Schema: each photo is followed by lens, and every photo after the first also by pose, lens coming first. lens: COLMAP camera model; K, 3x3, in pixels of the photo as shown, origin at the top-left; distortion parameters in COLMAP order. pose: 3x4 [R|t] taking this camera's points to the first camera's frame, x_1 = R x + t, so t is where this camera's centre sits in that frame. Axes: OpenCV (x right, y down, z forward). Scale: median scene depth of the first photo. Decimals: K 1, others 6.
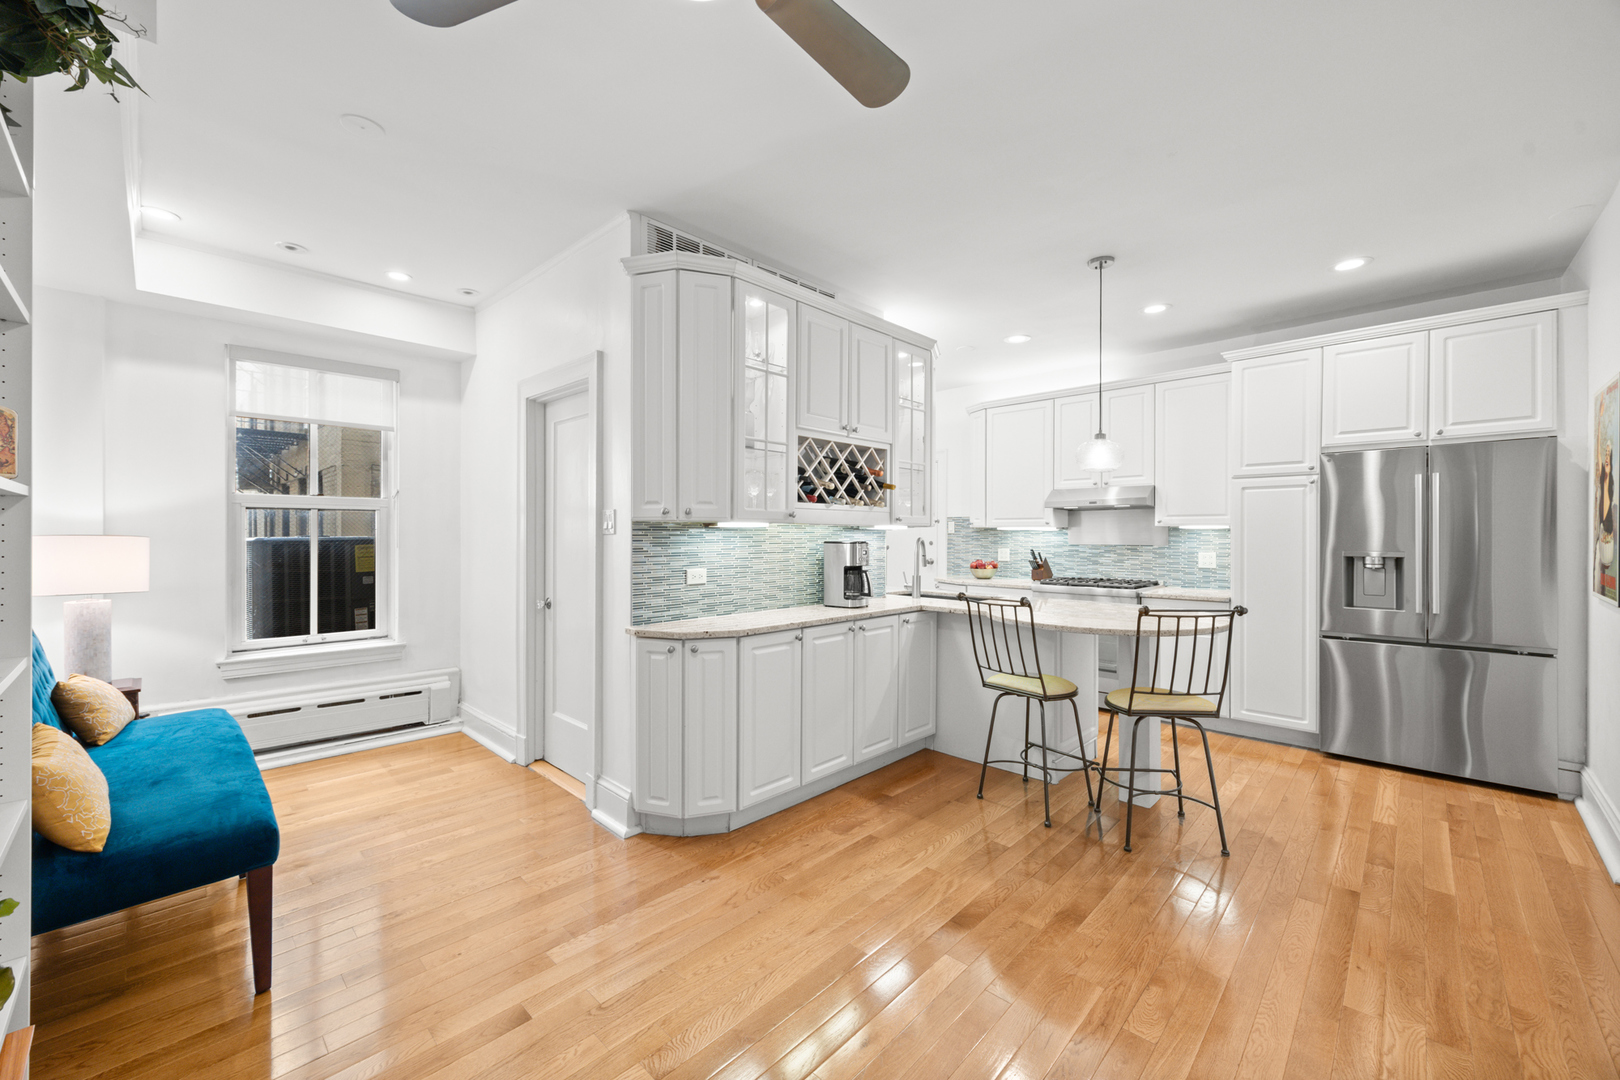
lens RADIAL K [[603.8, 0, 834.6], [0, 603.8, 532.7], [0, 0, 1]] dist [0.007533, -0.000321]
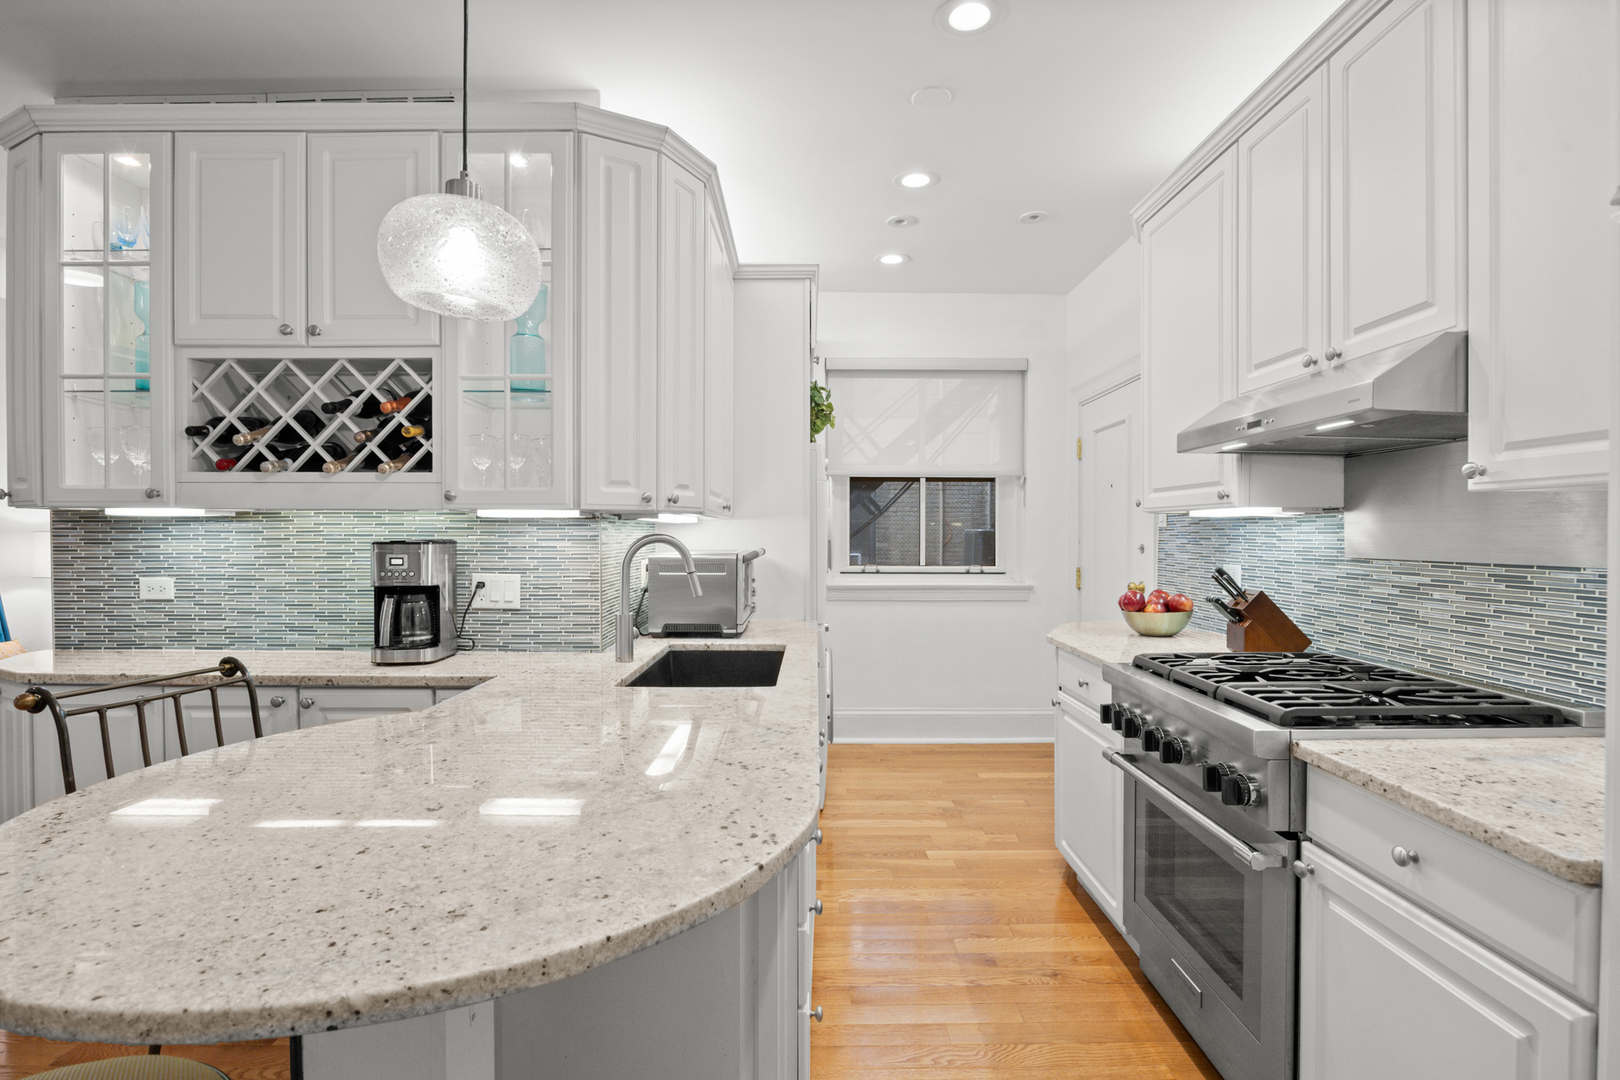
lens RADIAL K [[727.8, 0, 780.6], [0, 727.8, 538.9], [0, 0, 1]] dist [-0.011631, -0.000022]
pose [[0.703414, 0.005420, -0.710760, 0.788387], [0.001455, 0.999958, 0.009066, 0.008379], [0.710779, -0.007411, 0.703376, 0.854756]]
